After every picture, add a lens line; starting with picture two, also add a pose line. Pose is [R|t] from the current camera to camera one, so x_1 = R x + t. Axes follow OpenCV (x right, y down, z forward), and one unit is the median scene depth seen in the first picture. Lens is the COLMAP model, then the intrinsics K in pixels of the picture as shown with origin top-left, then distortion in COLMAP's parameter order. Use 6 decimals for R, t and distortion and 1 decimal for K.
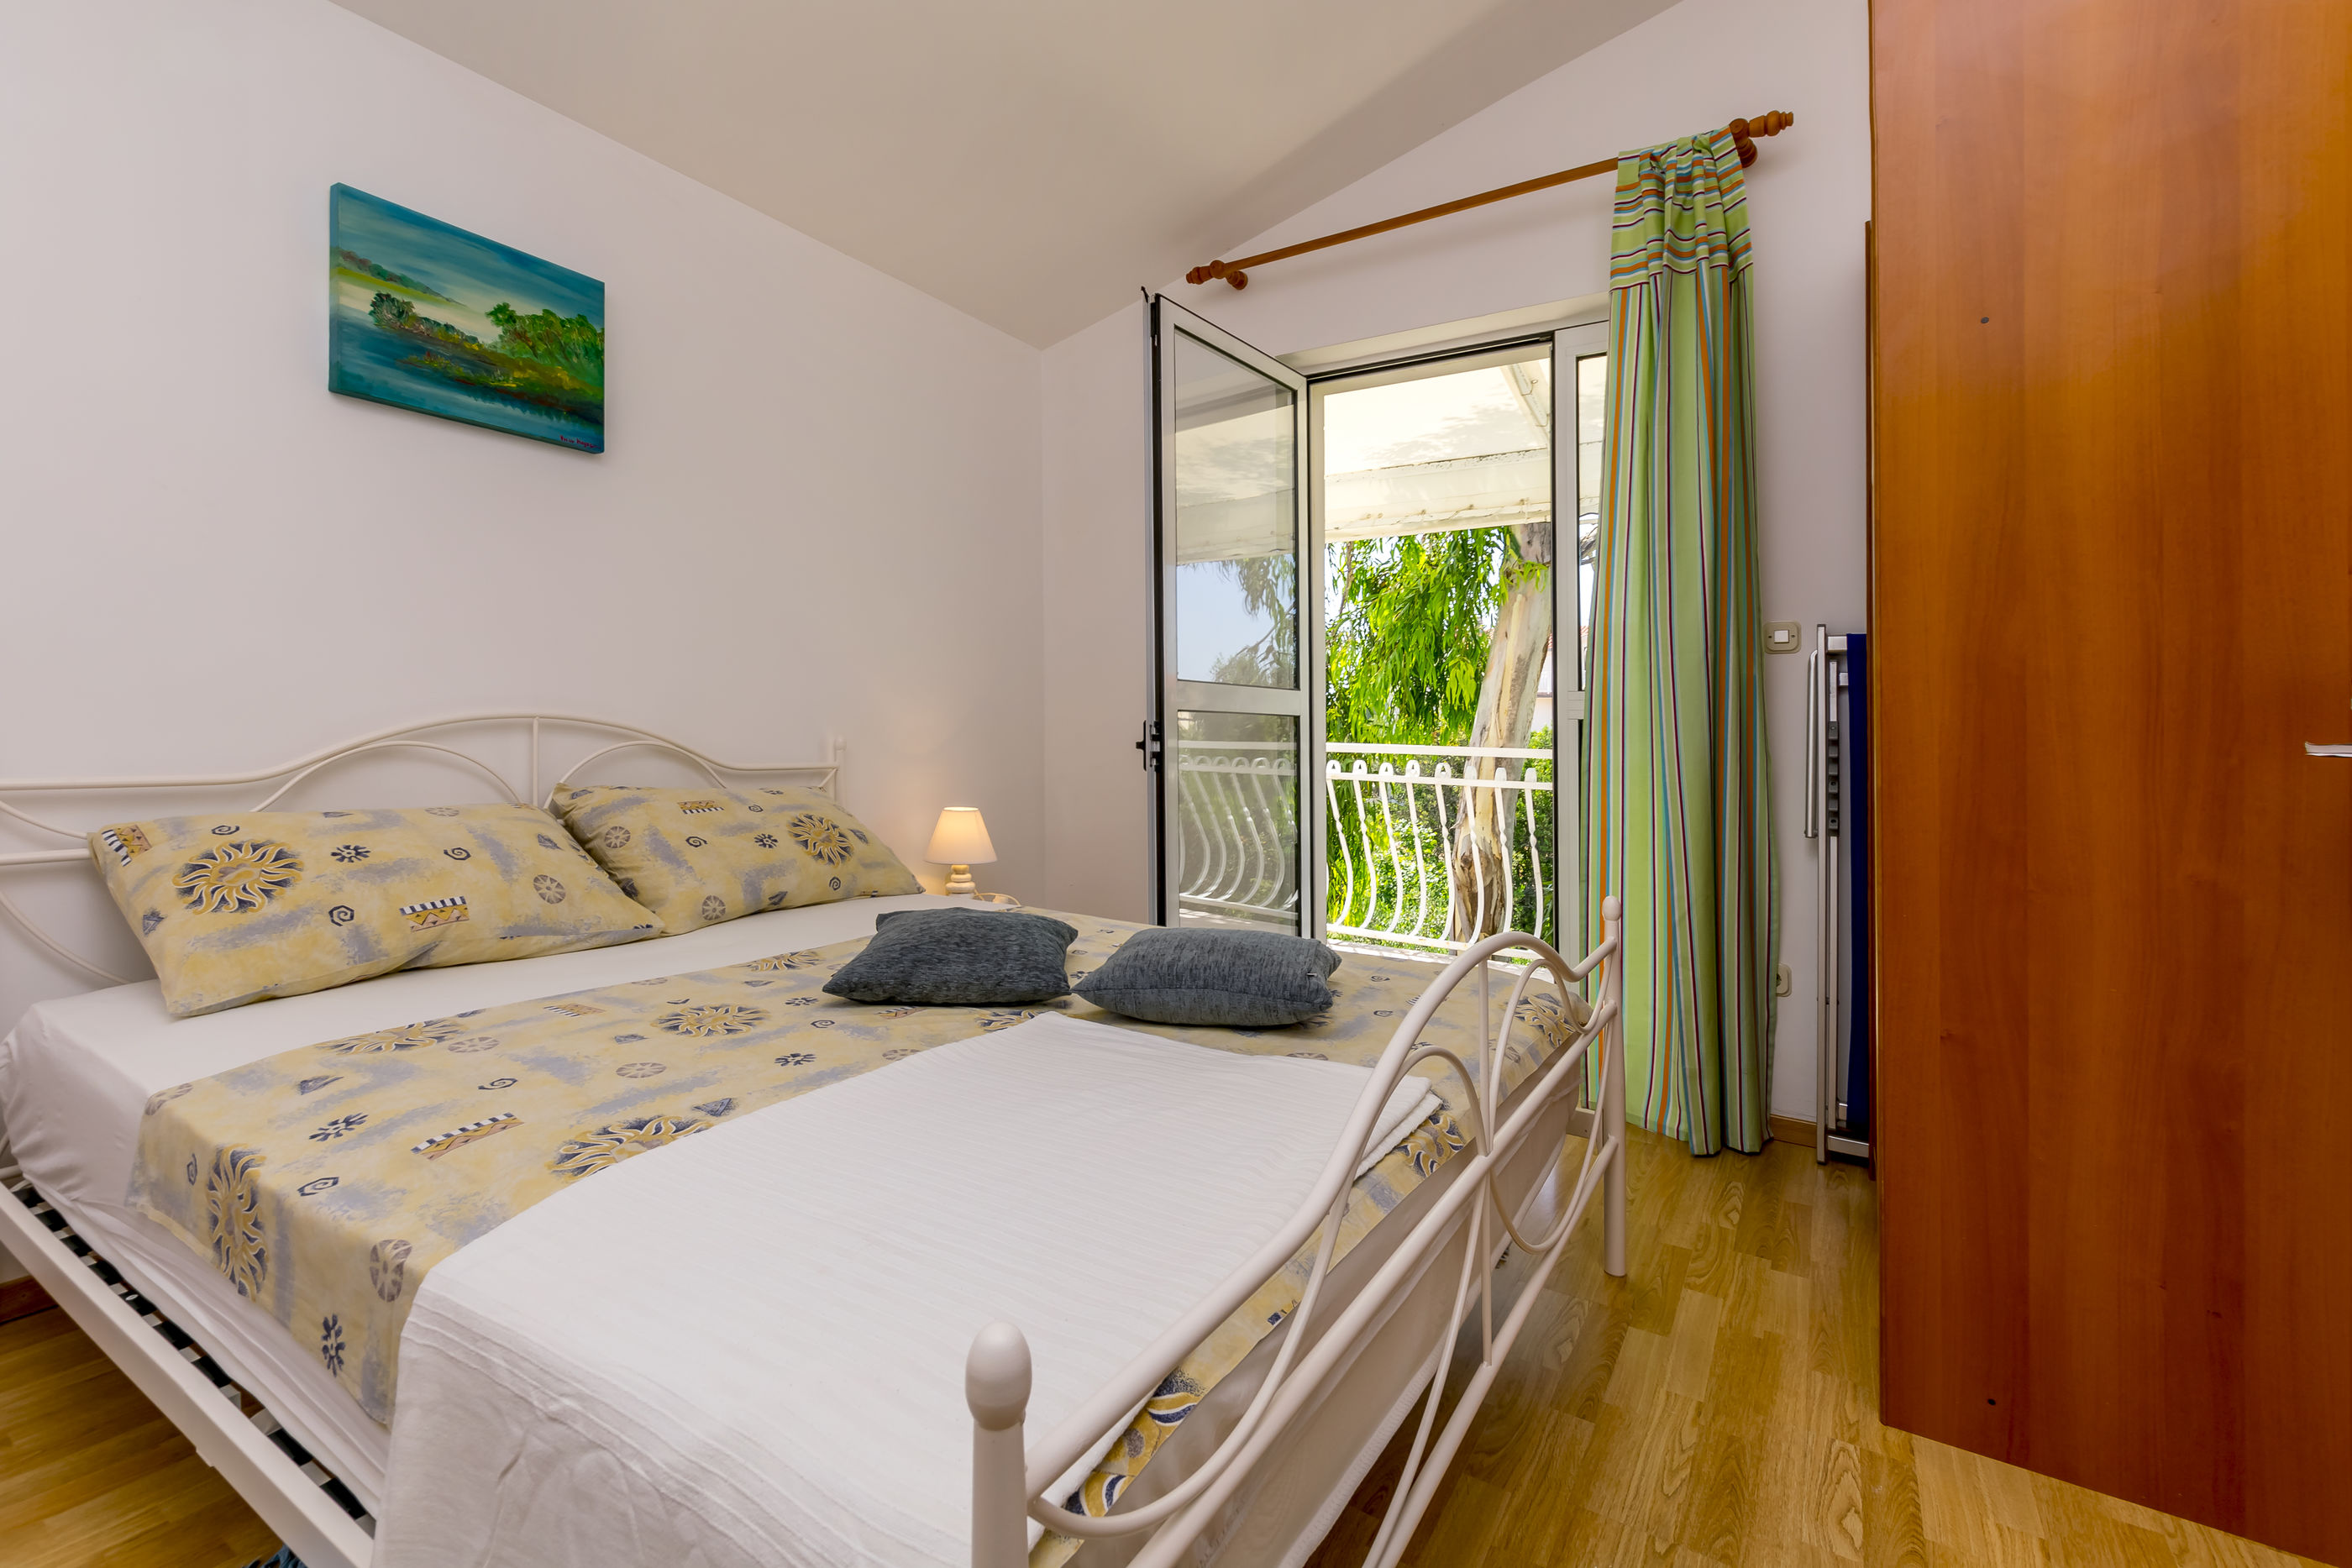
lens RADIAL K [[1031.0, 0, 1220.1], [0, 1031.0, 759.7], [0, 0, 1]] dist [0.004956, -0.002360]
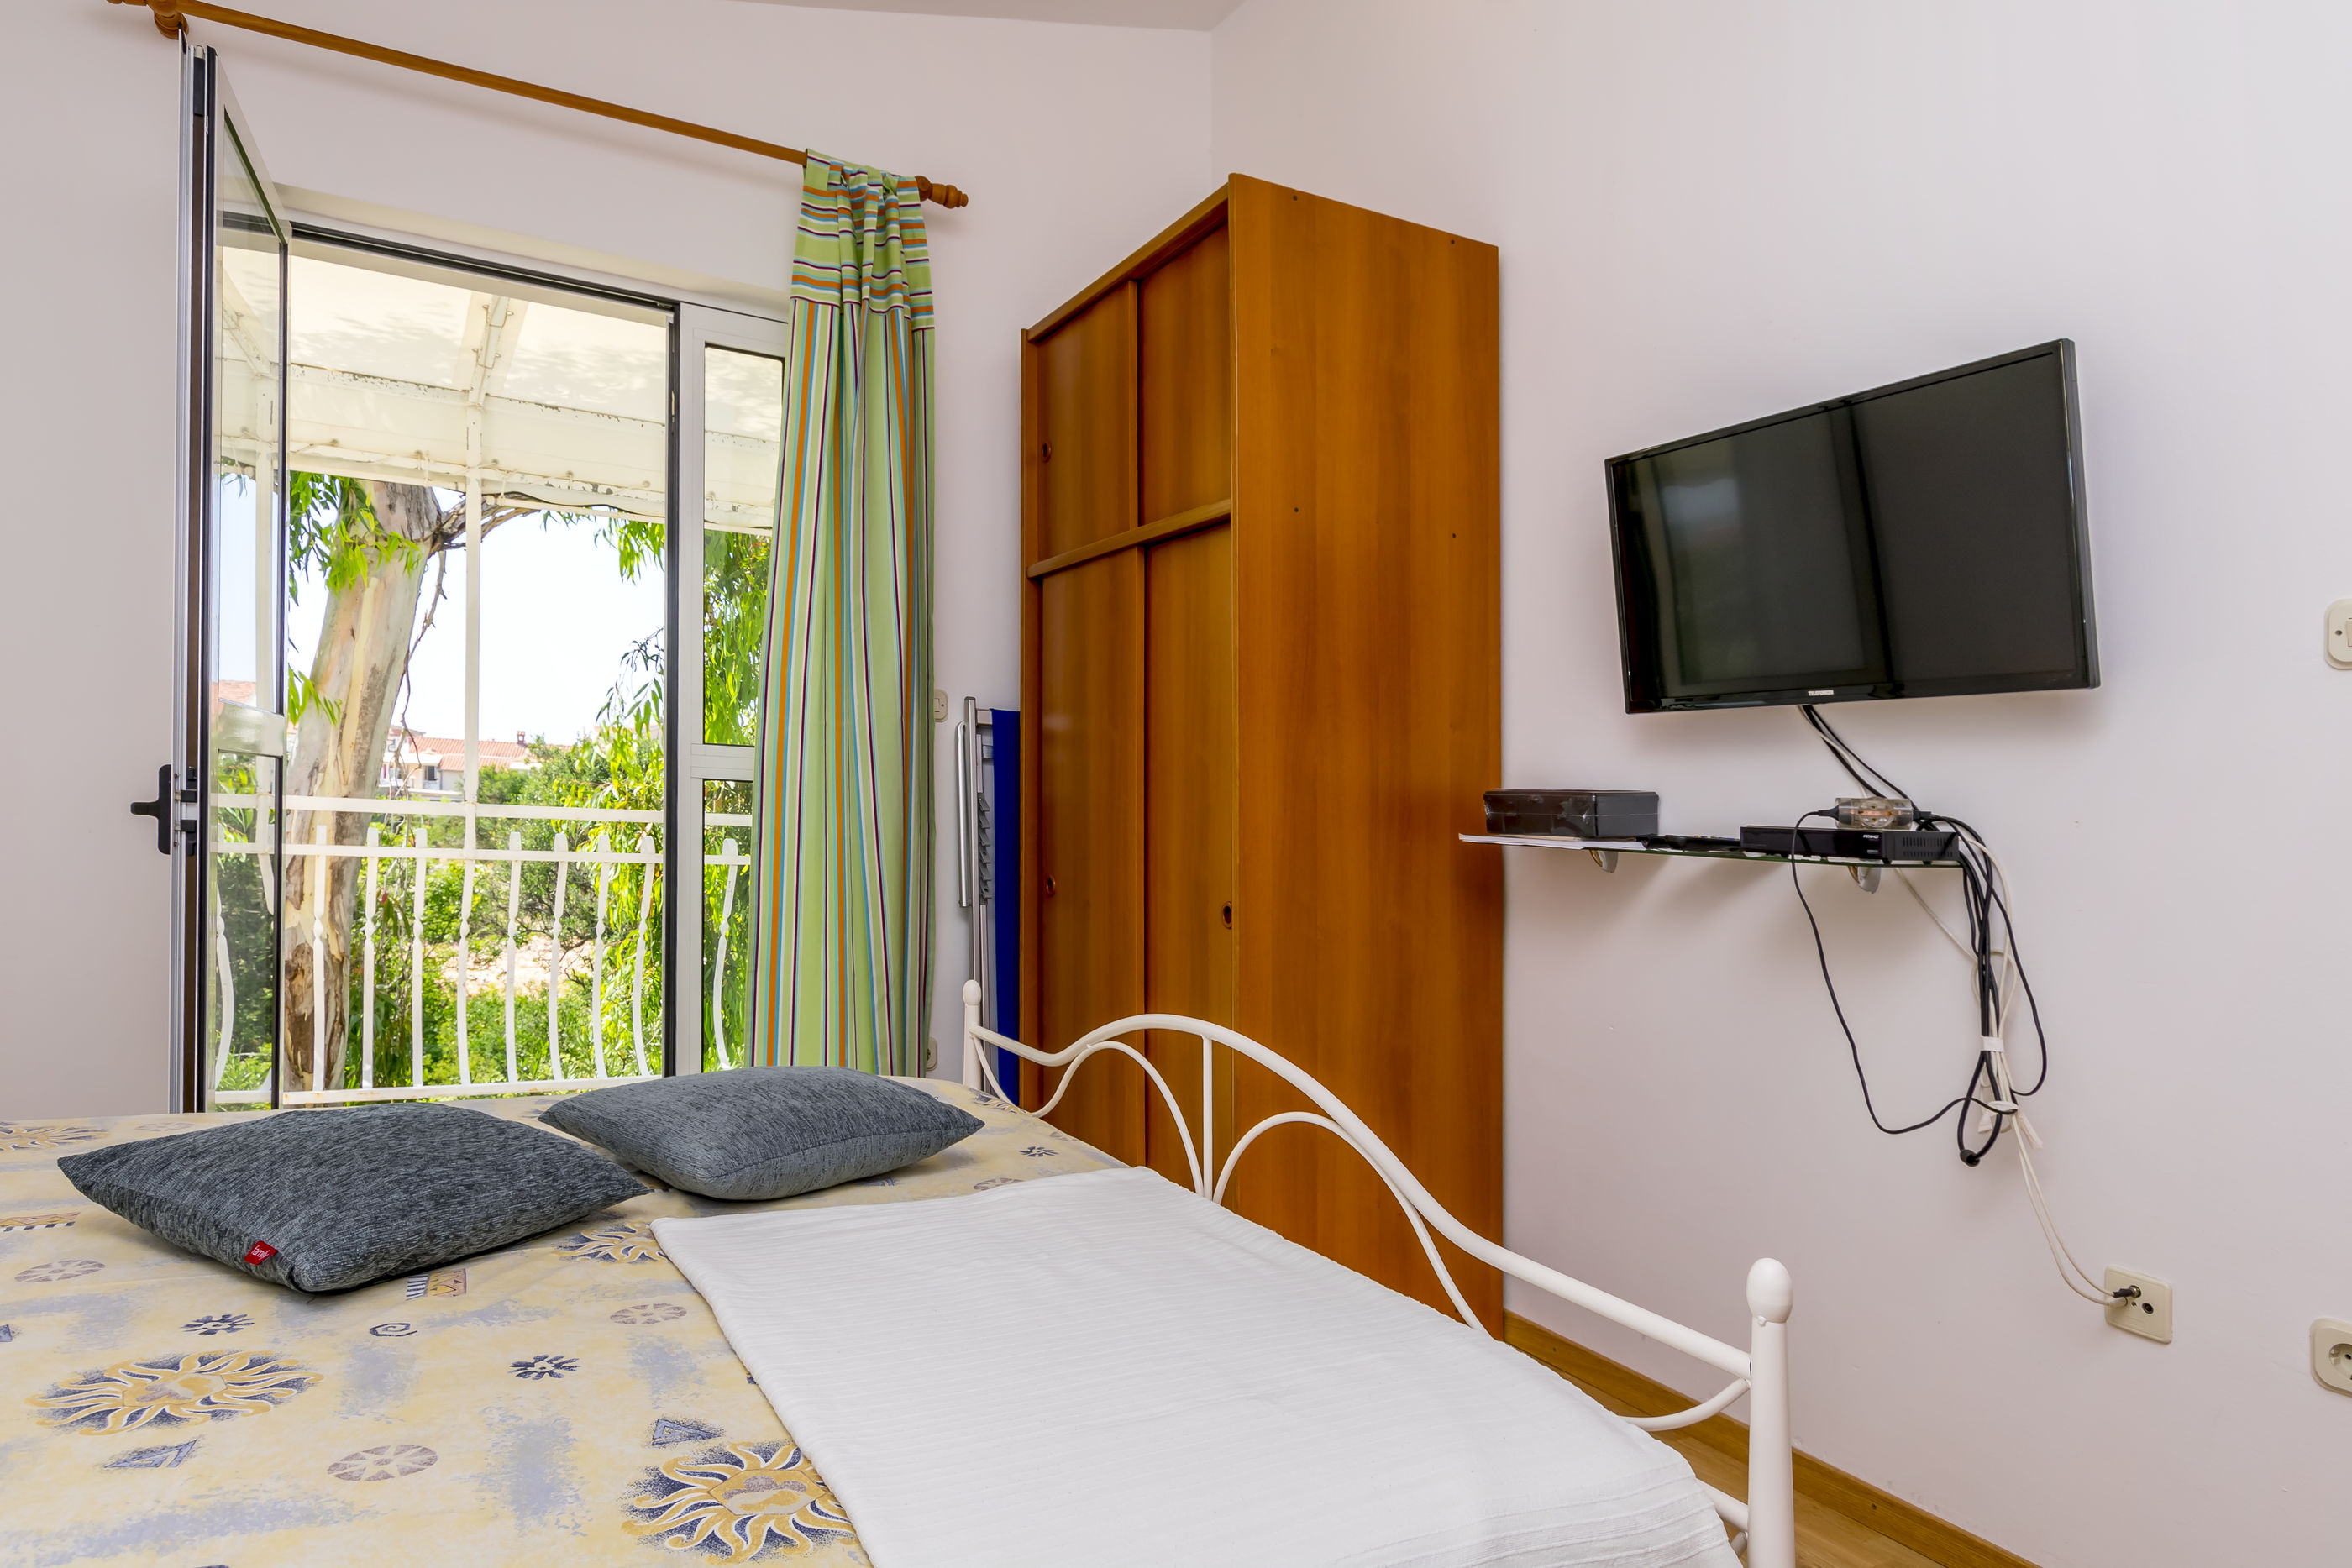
lens RADIAL K [[1400.4, 0, 1118.2], [0, 1400.4, 738.8], [0, 0, 1]] dist [0.034257, 0.000235]
pose [[0.532595, 0.048171, 0.844998, -0.565109], [-0.012931, 0.998726, -0.048784, -0.025957], [-0.846271, 0.015055, 0.532539, 0.154316]]
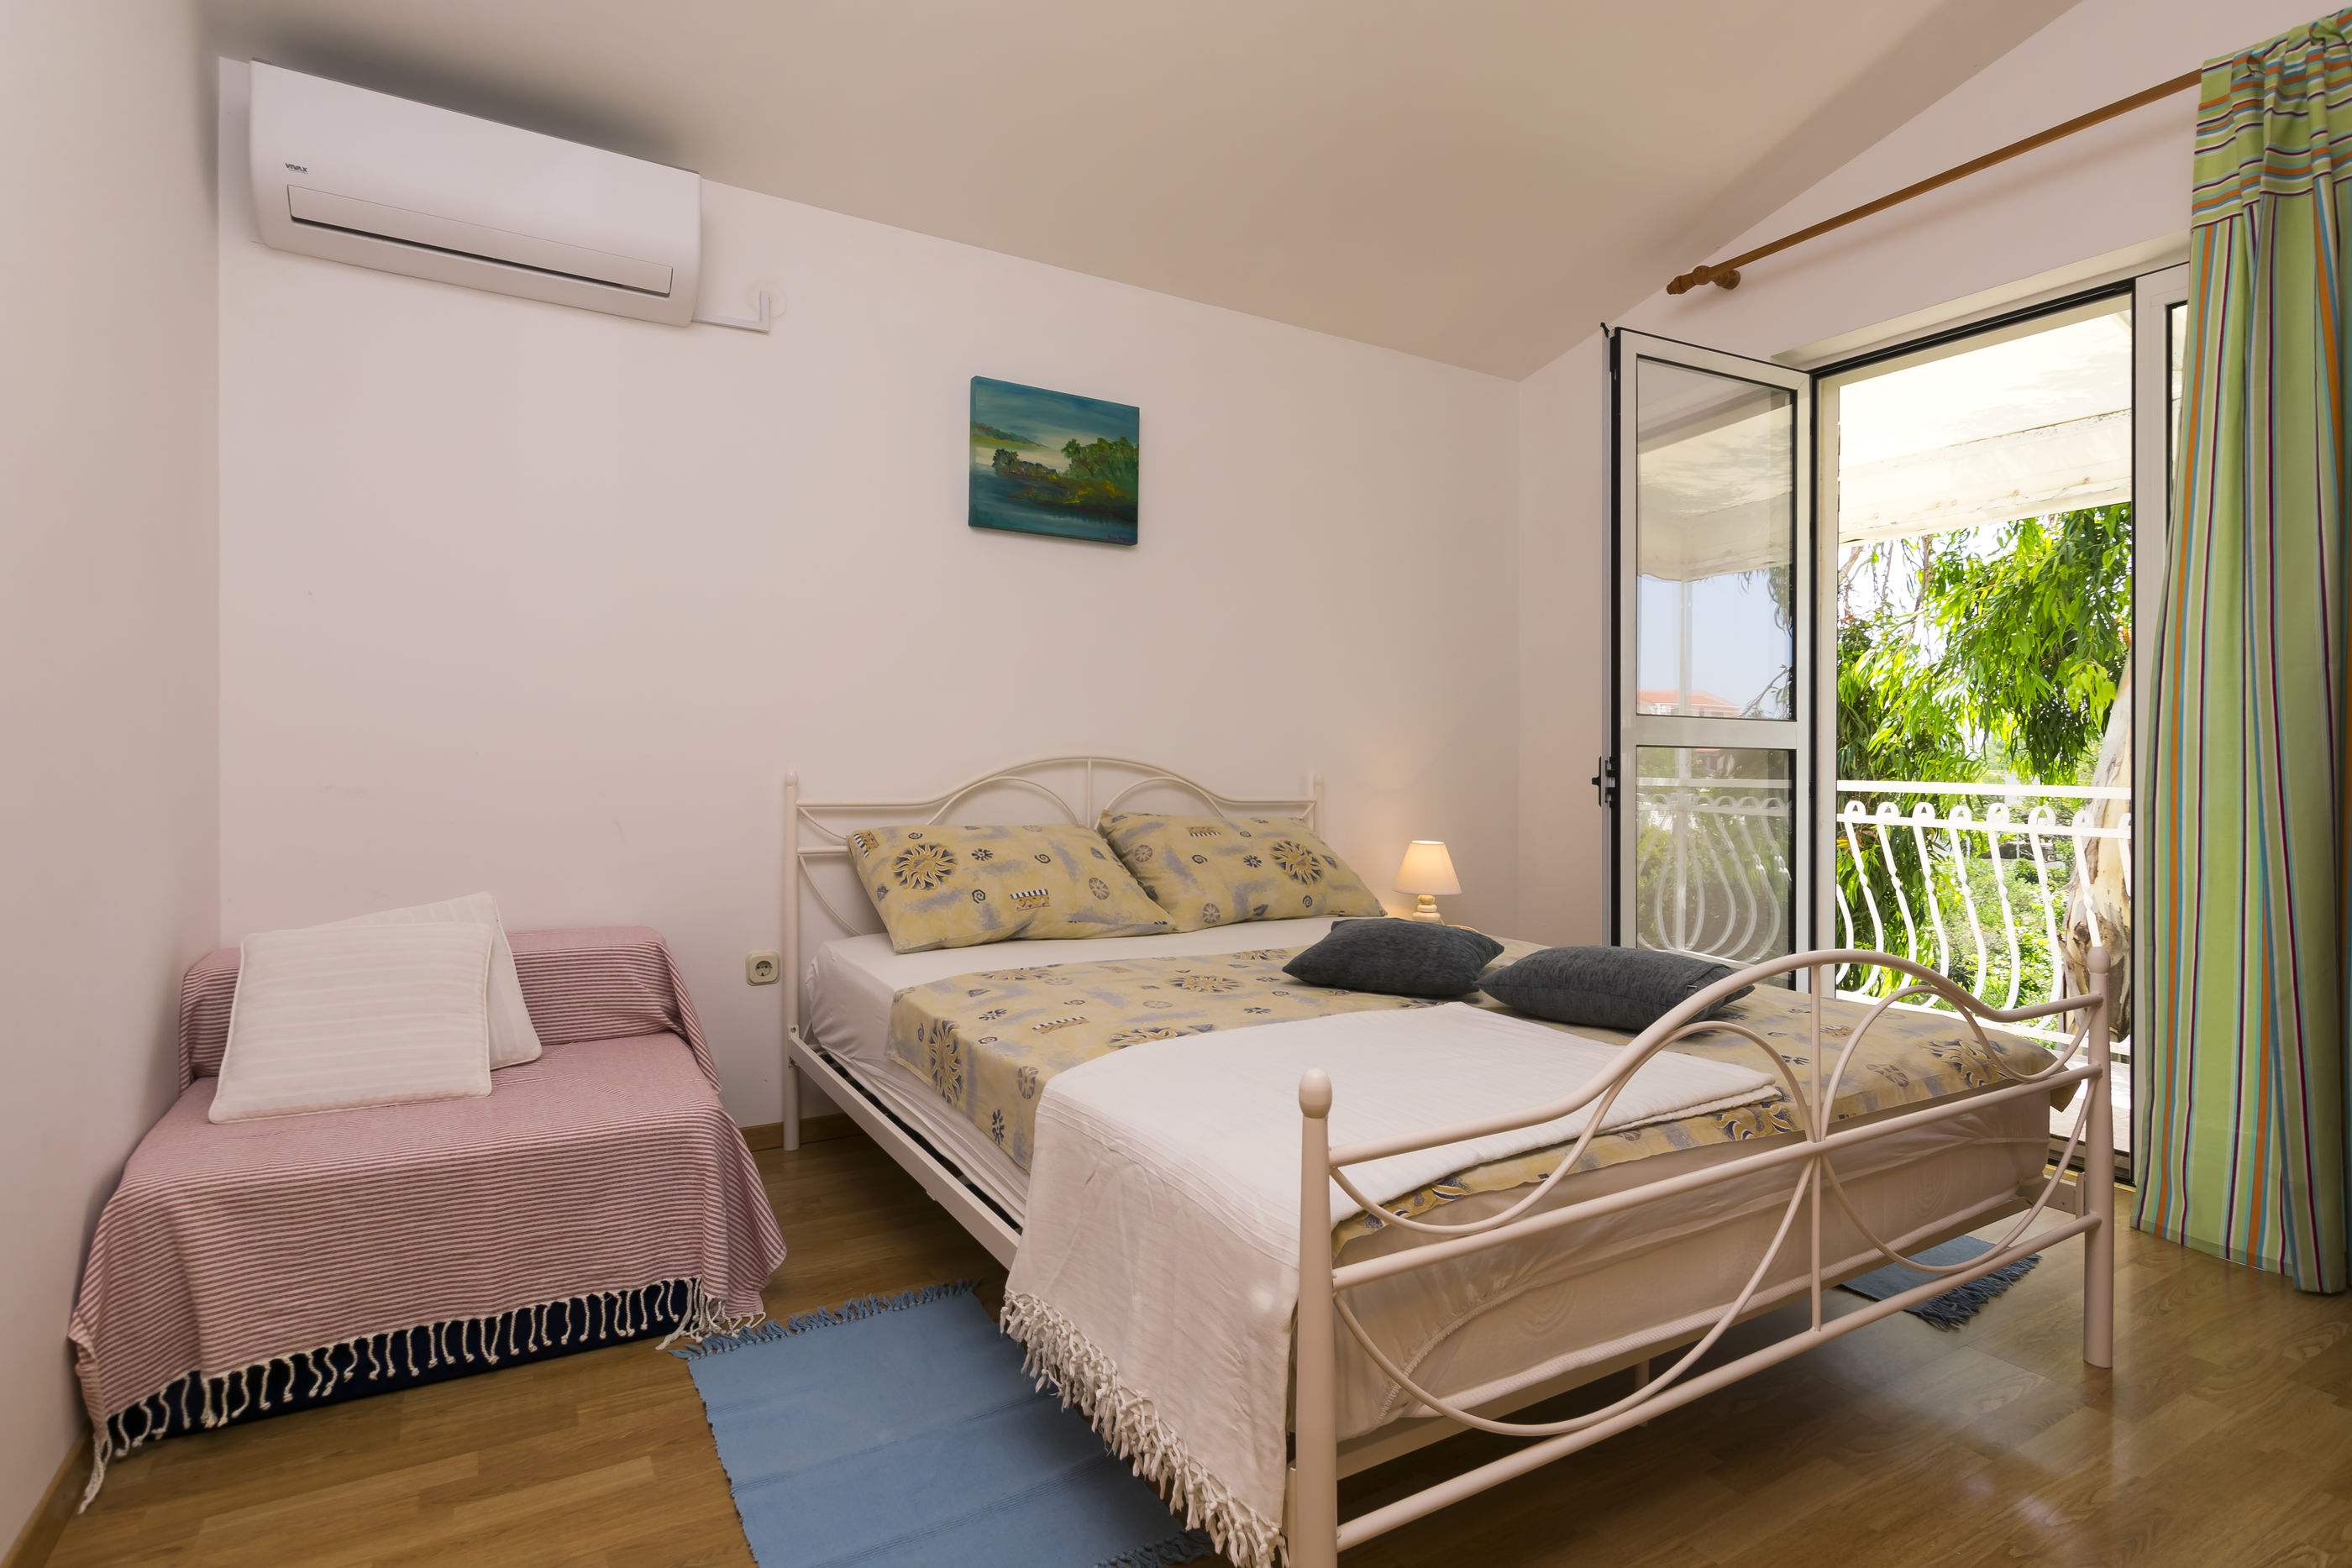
lens RADIAL K [[1169.7, 0, 1185.2], [0, 1169.7, 791.0], [0, 0, 1]] dist [-0.003537, -0.001327]
pose [[0.881444, 0.004801, -0.472264, 0.131912], [-0.009756, 0.999920, -0.008044, 0.010719], [0.472188, 0.011698, 0.881420, -0.230334]]
